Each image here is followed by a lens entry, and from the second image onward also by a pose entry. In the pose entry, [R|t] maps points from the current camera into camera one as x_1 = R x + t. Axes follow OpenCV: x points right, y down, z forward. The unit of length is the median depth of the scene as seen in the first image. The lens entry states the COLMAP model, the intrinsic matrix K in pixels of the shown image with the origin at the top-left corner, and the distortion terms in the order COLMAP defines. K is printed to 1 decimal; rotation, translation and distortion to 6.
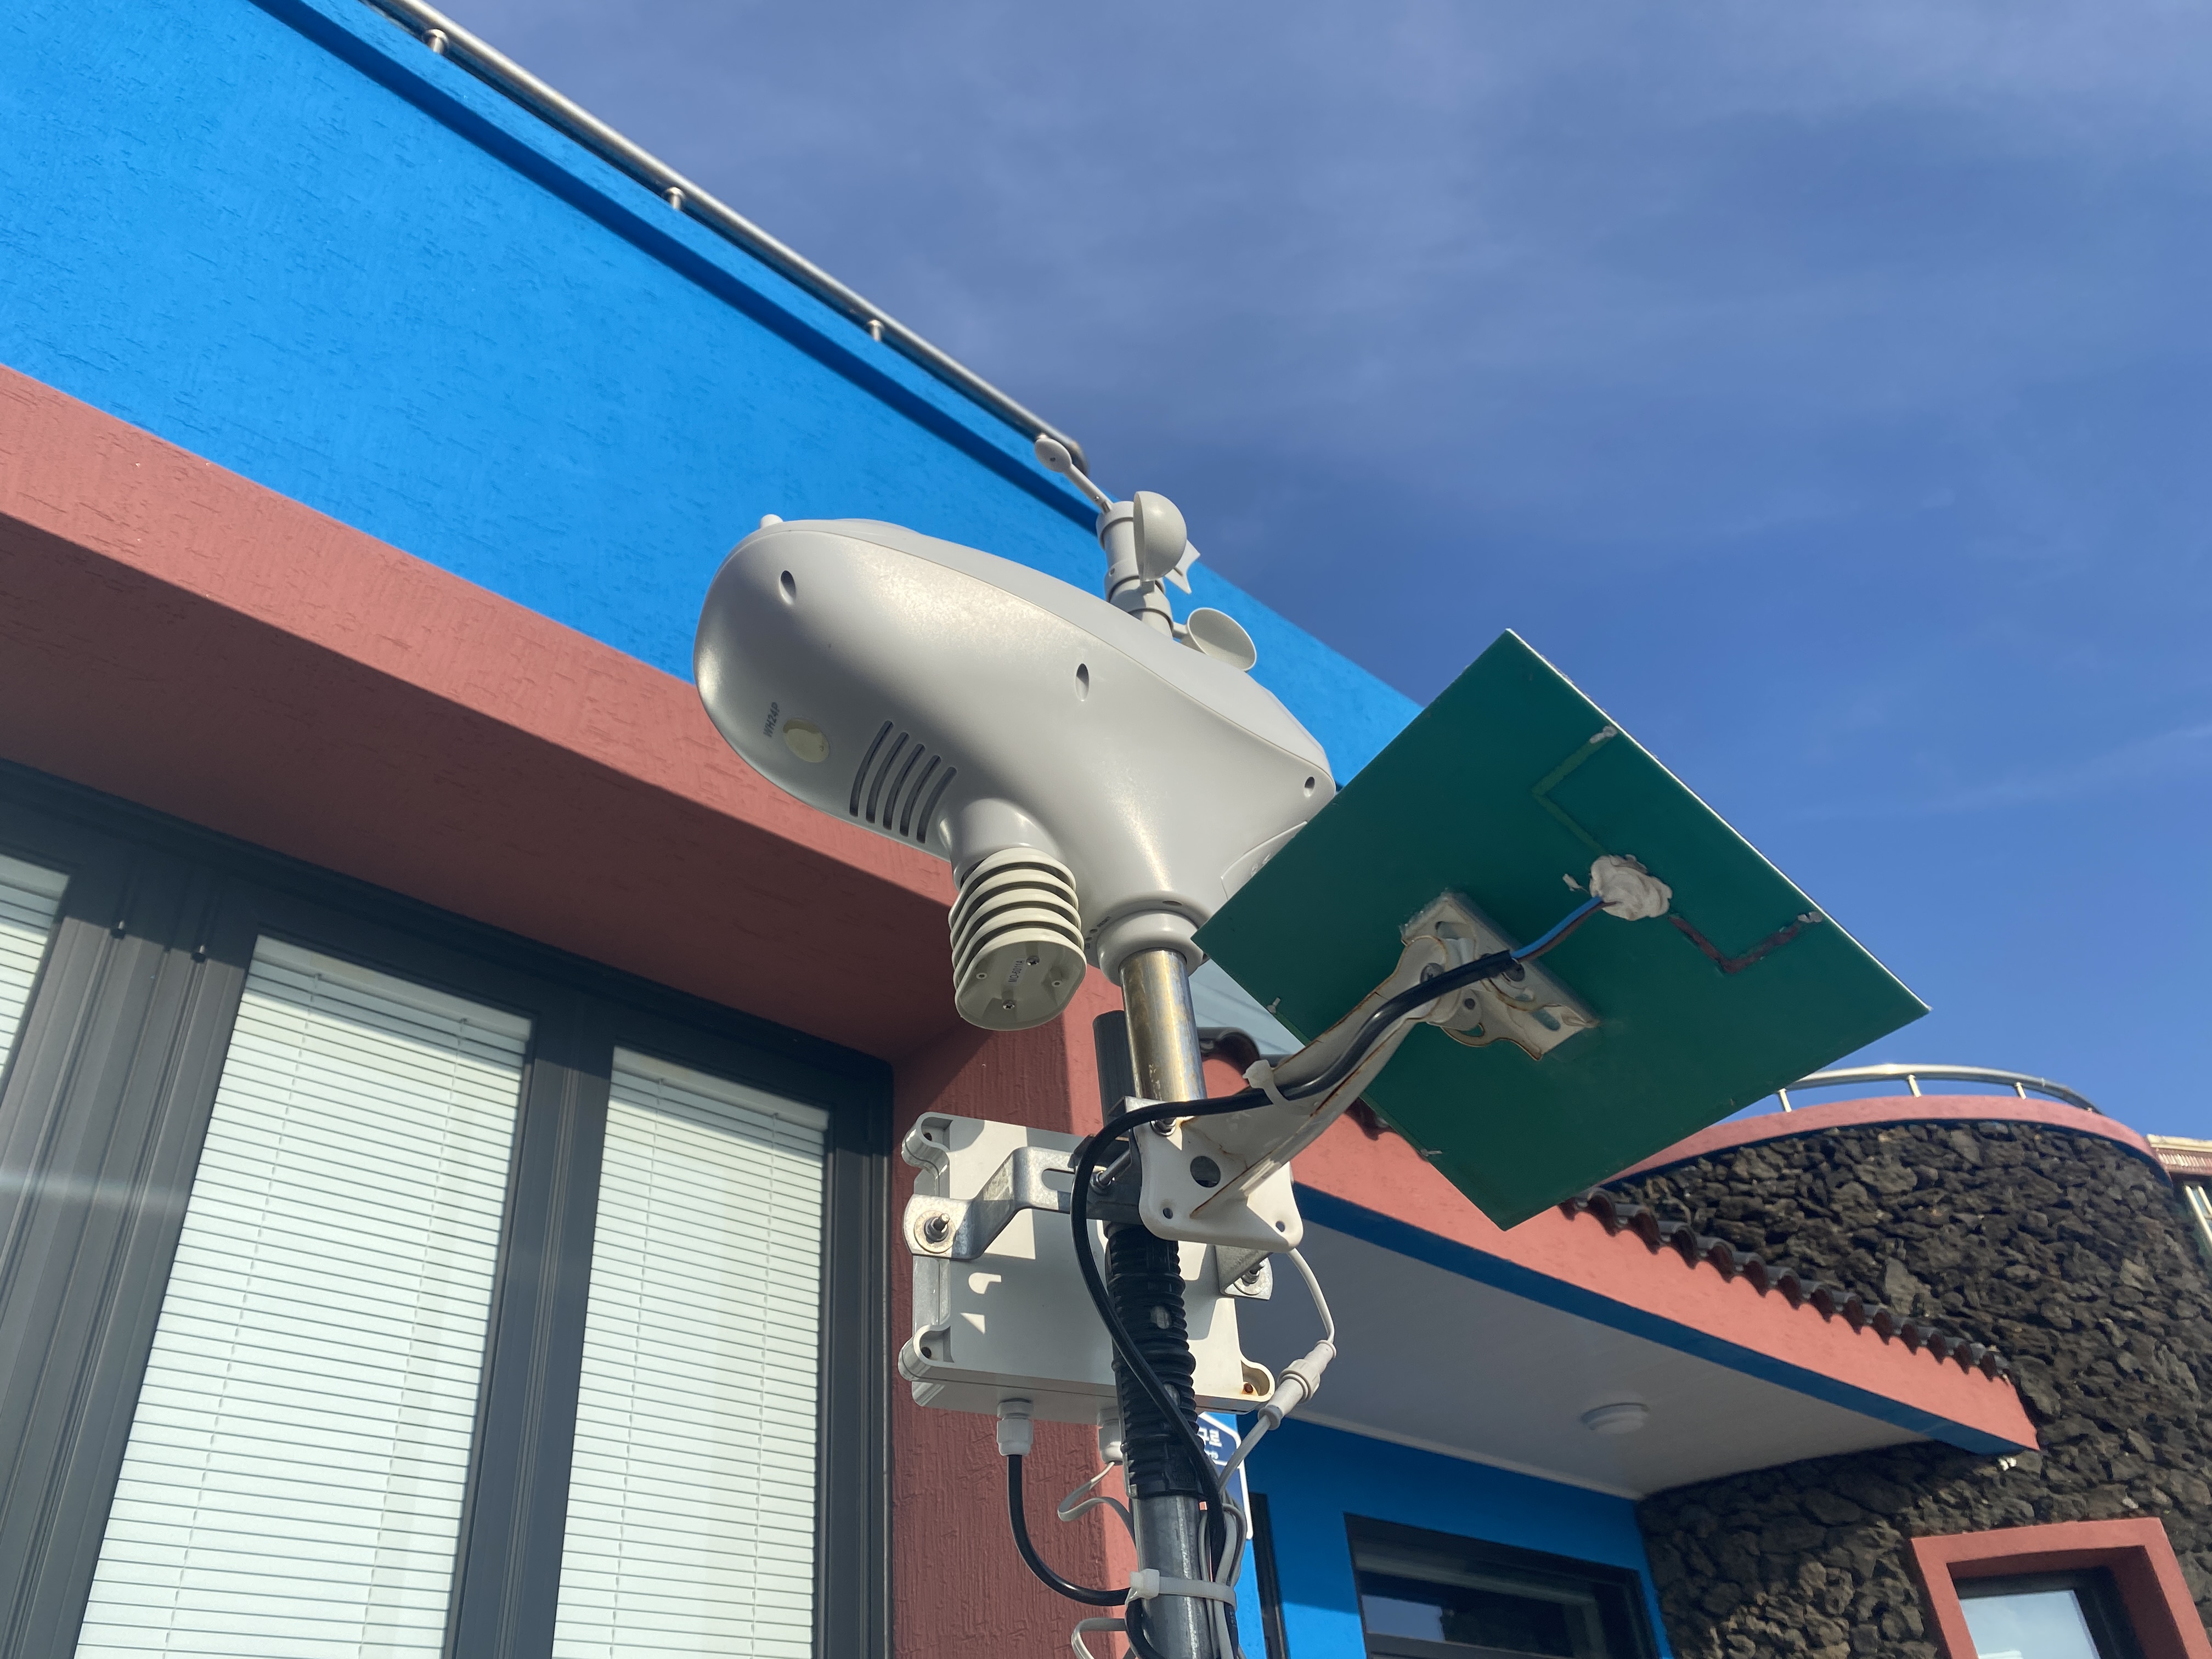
lens RADIAL K [[1680.5, 0, 1106.0], [0, 1680.5, 829.5], [0, 0, 1]] dist [0.002169, 0.002486]
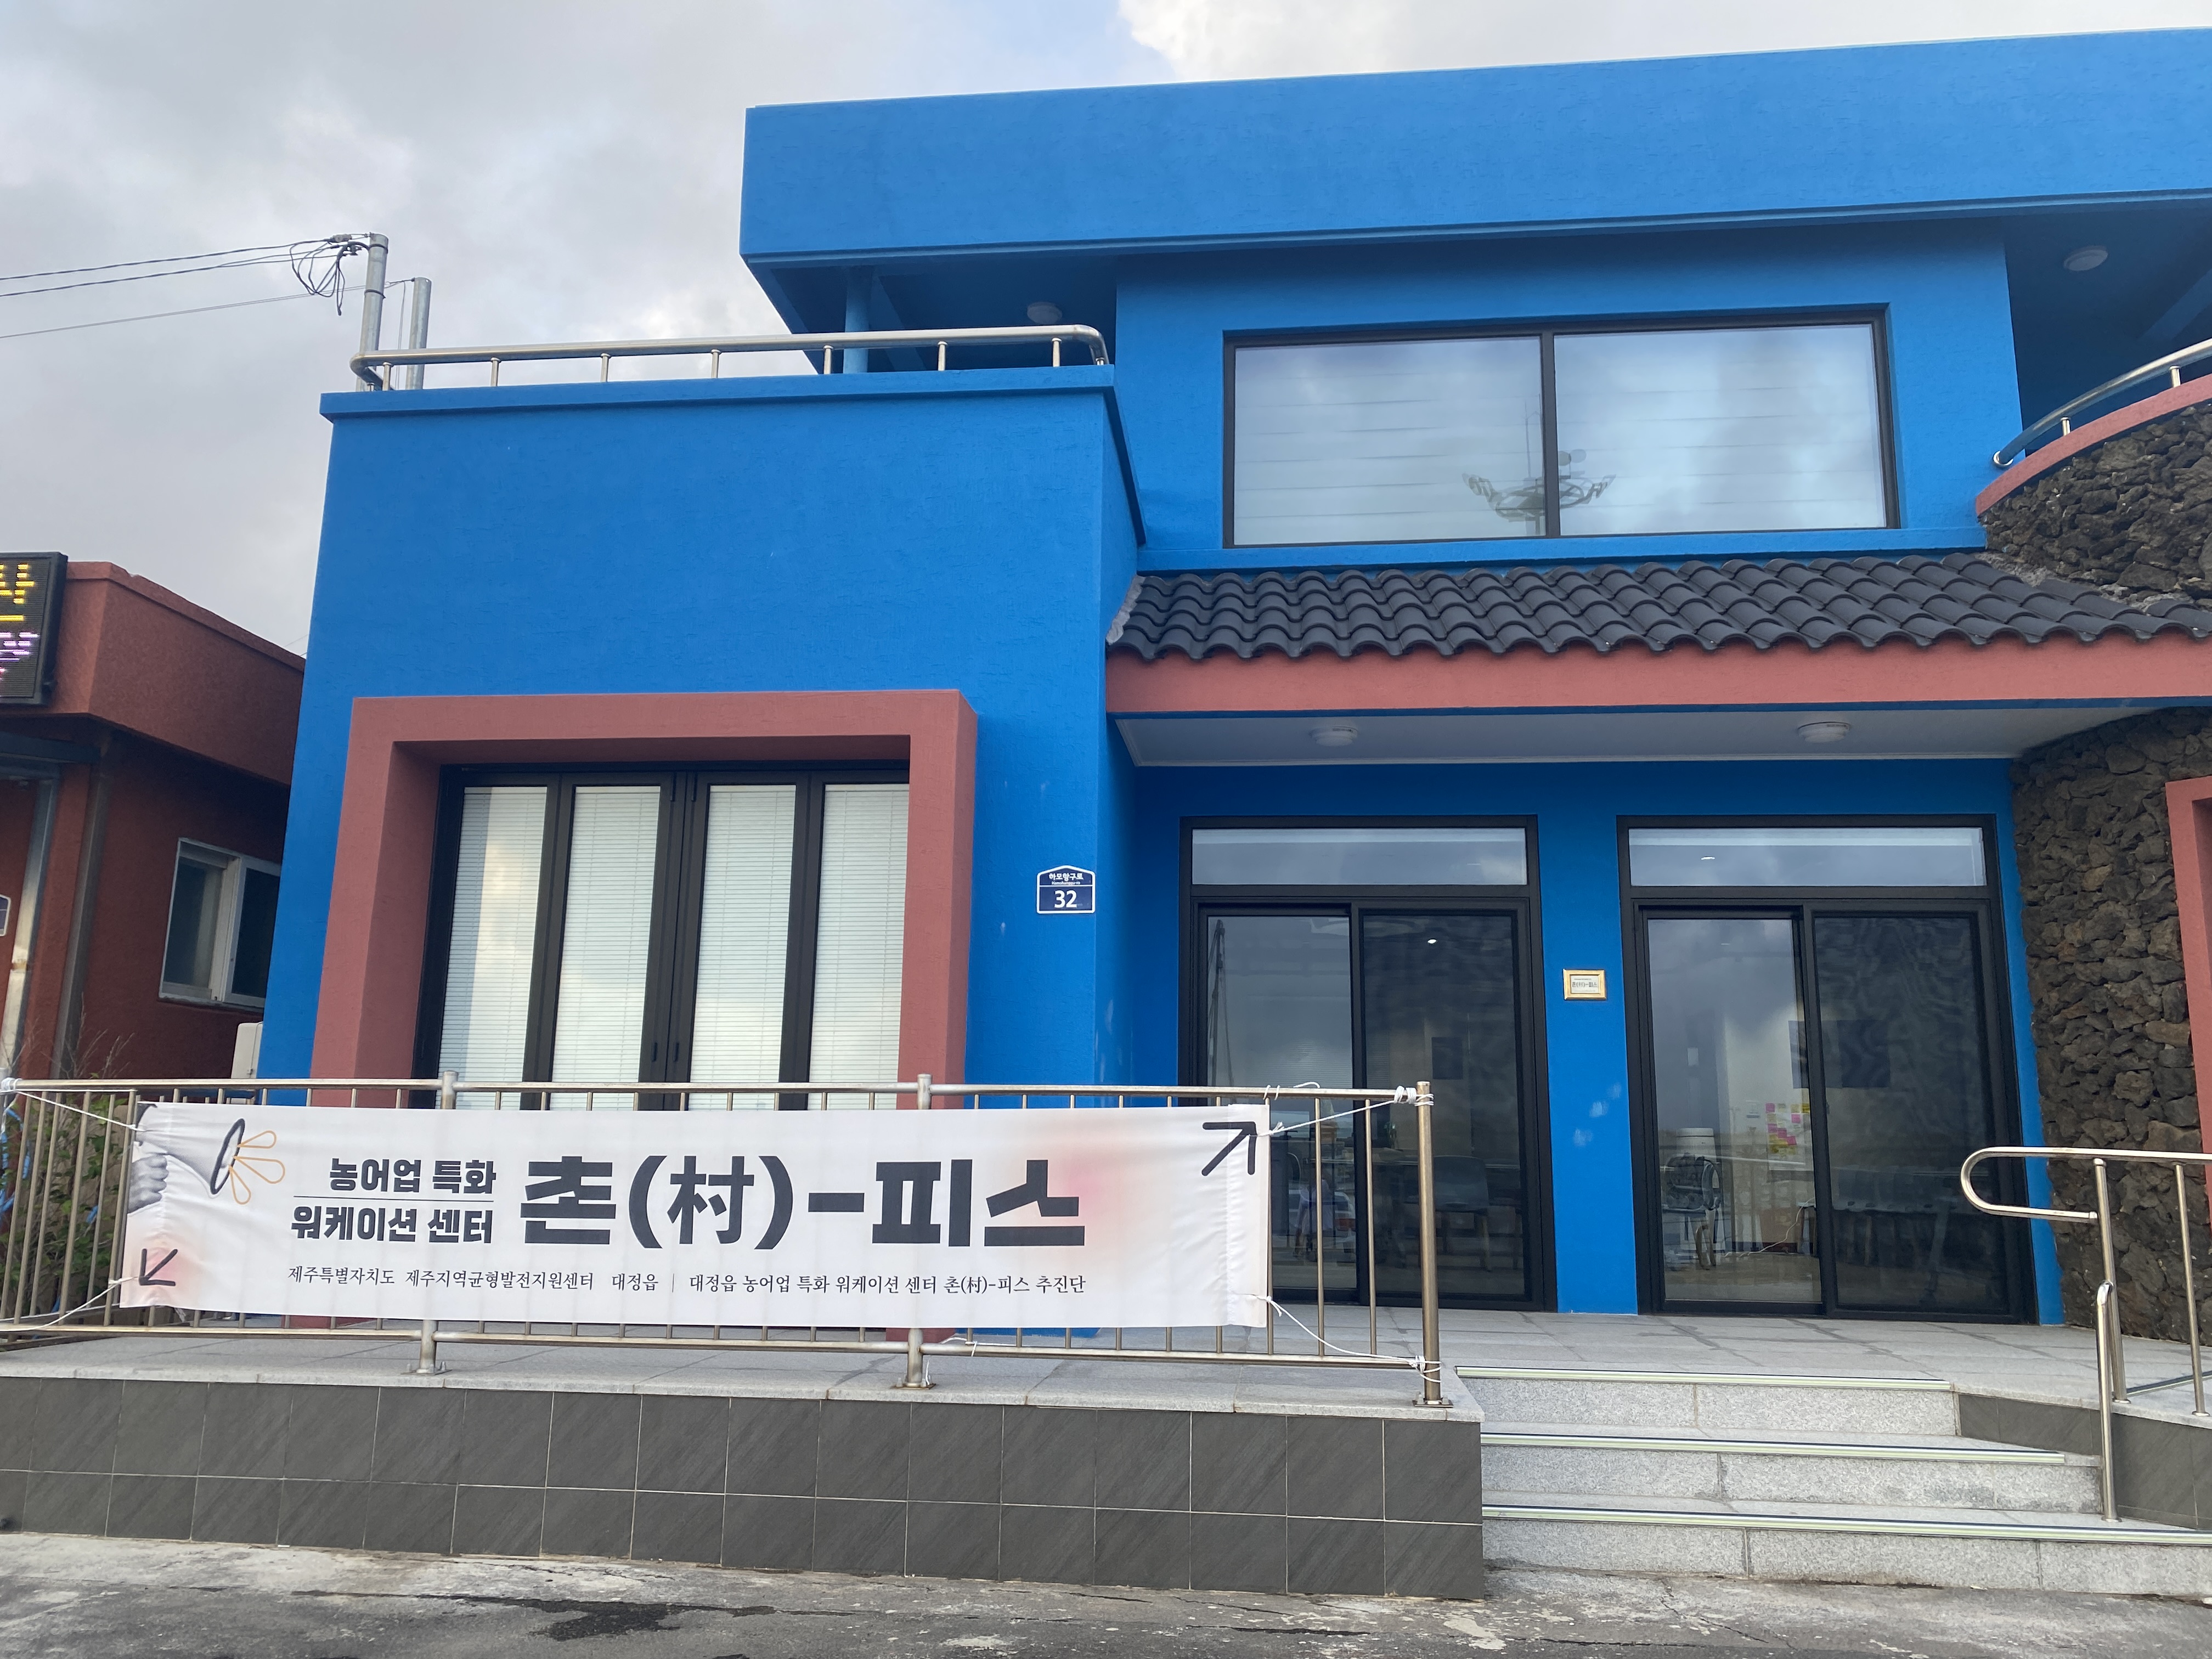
lens RADIAL K [[1680.5, 0, 1106.0], [0, 1680.5, 829.5], [0, 0, 1]] dist [0.002169, 0.002486]
pose [[0.648753, -0.057749, -0.758804, 0.844999], [0.390193, 0.881312, 0.266530, -0.137997], [0.653352, -0.468992, 0.594287, -0.173195]]
